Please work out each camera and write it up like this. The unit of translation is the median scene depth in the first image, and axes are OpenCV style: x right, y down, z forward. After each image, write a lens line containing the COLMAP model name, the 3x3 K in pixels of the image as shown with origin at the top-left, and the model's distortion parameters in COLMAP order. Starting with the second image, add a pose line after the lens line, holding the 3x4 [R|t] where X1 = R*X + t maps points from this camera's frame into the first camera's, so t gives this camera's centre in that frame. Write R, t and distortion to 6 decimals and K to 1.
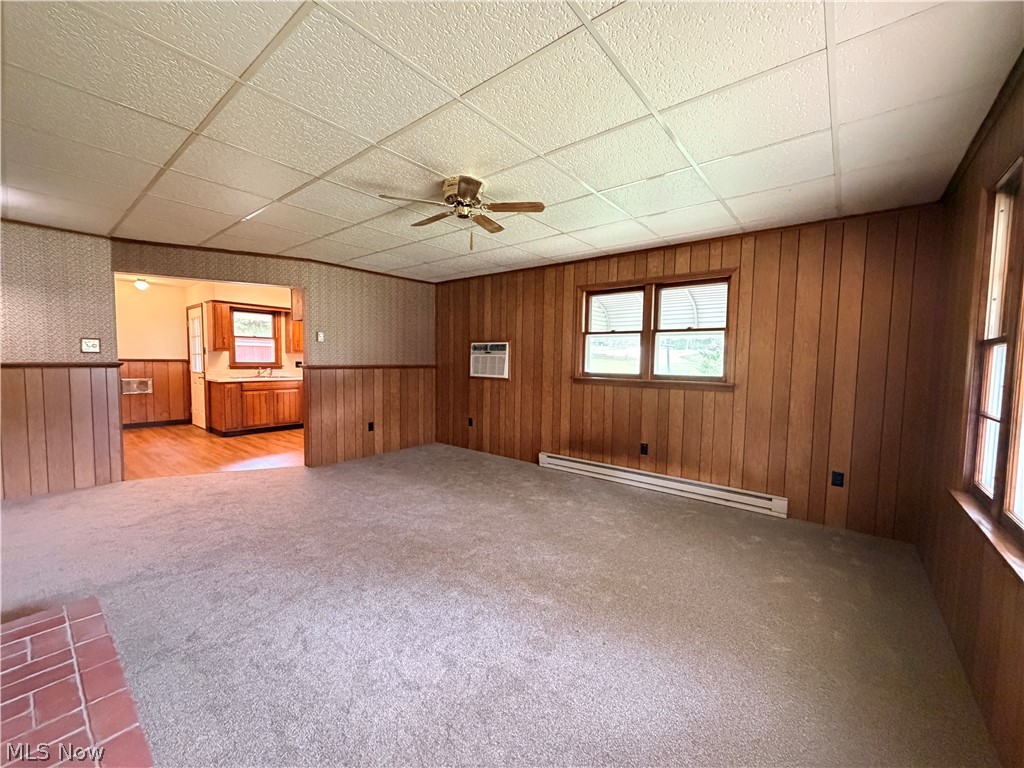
lens RADIAL K [[408.4, 0, 510.3], [0, 408.4, 384.9], [0, 0, 1]] dist [-0.001868, 0.000637]
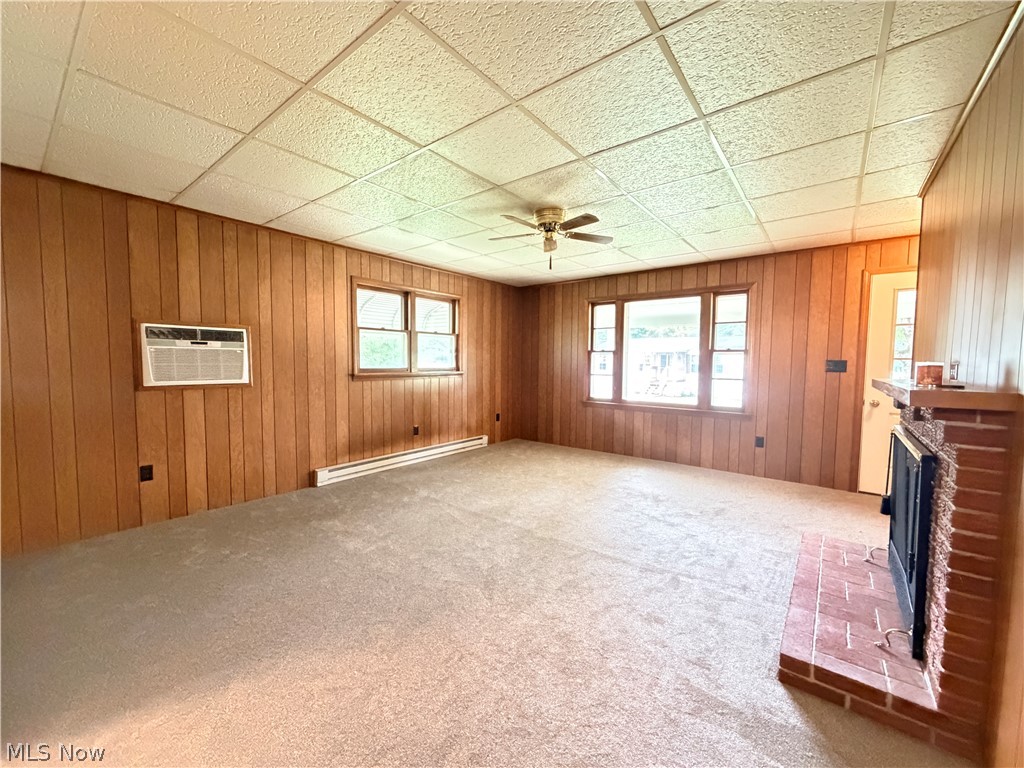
lens RADIAL K [[408.4, 0, 510.3], [0, 408.4, 384.9], [0, 0, 1]] dist [-0.001868, 0.000637]
pose [[-0.015992, -0.076515, 0.996940, -0.626190], [0.052539, 0.995626, 0.077257, -0.039085], [-0.998491, 0.053613, -0.011902, 0.535071]]
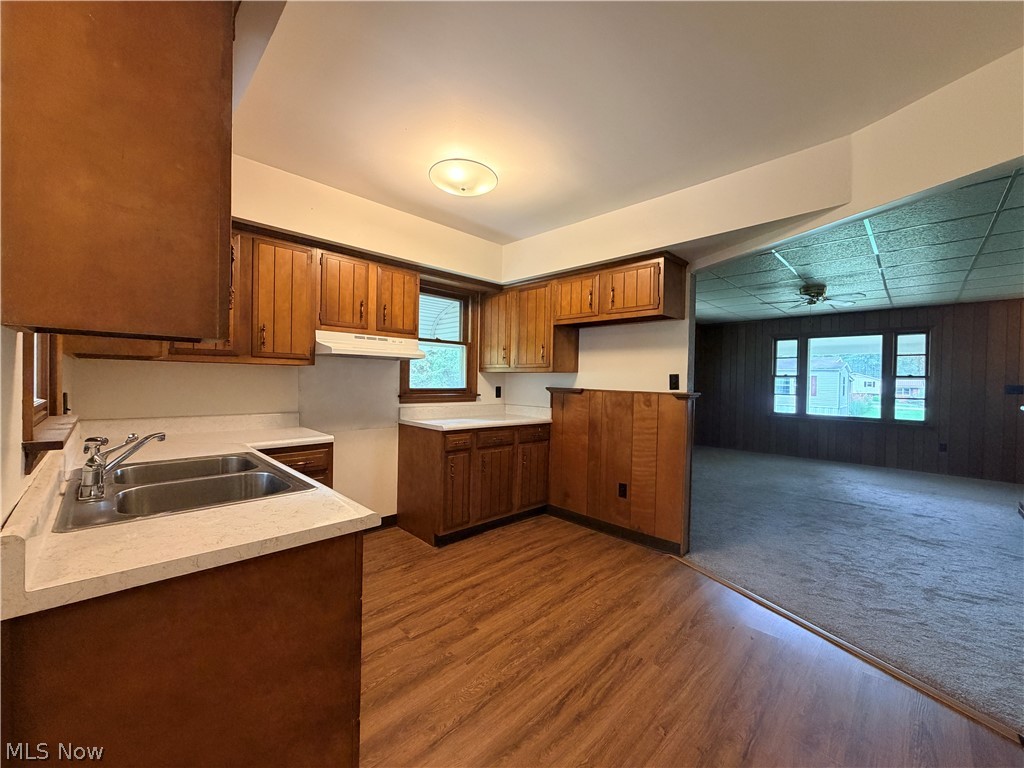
lens RADIAL K [[408.4, 0, 510.3], [0, 408.4, 384.9], [0, 0, 1]] dist [-0.001868, 0.000637]
pose [[0.098349, -0.026553, 0.994798, -0.969267], [0.049646, 0.998530, 0.021745, -0.074623], [-0.993913, 0.047249, 0.099522, 1.013008]]
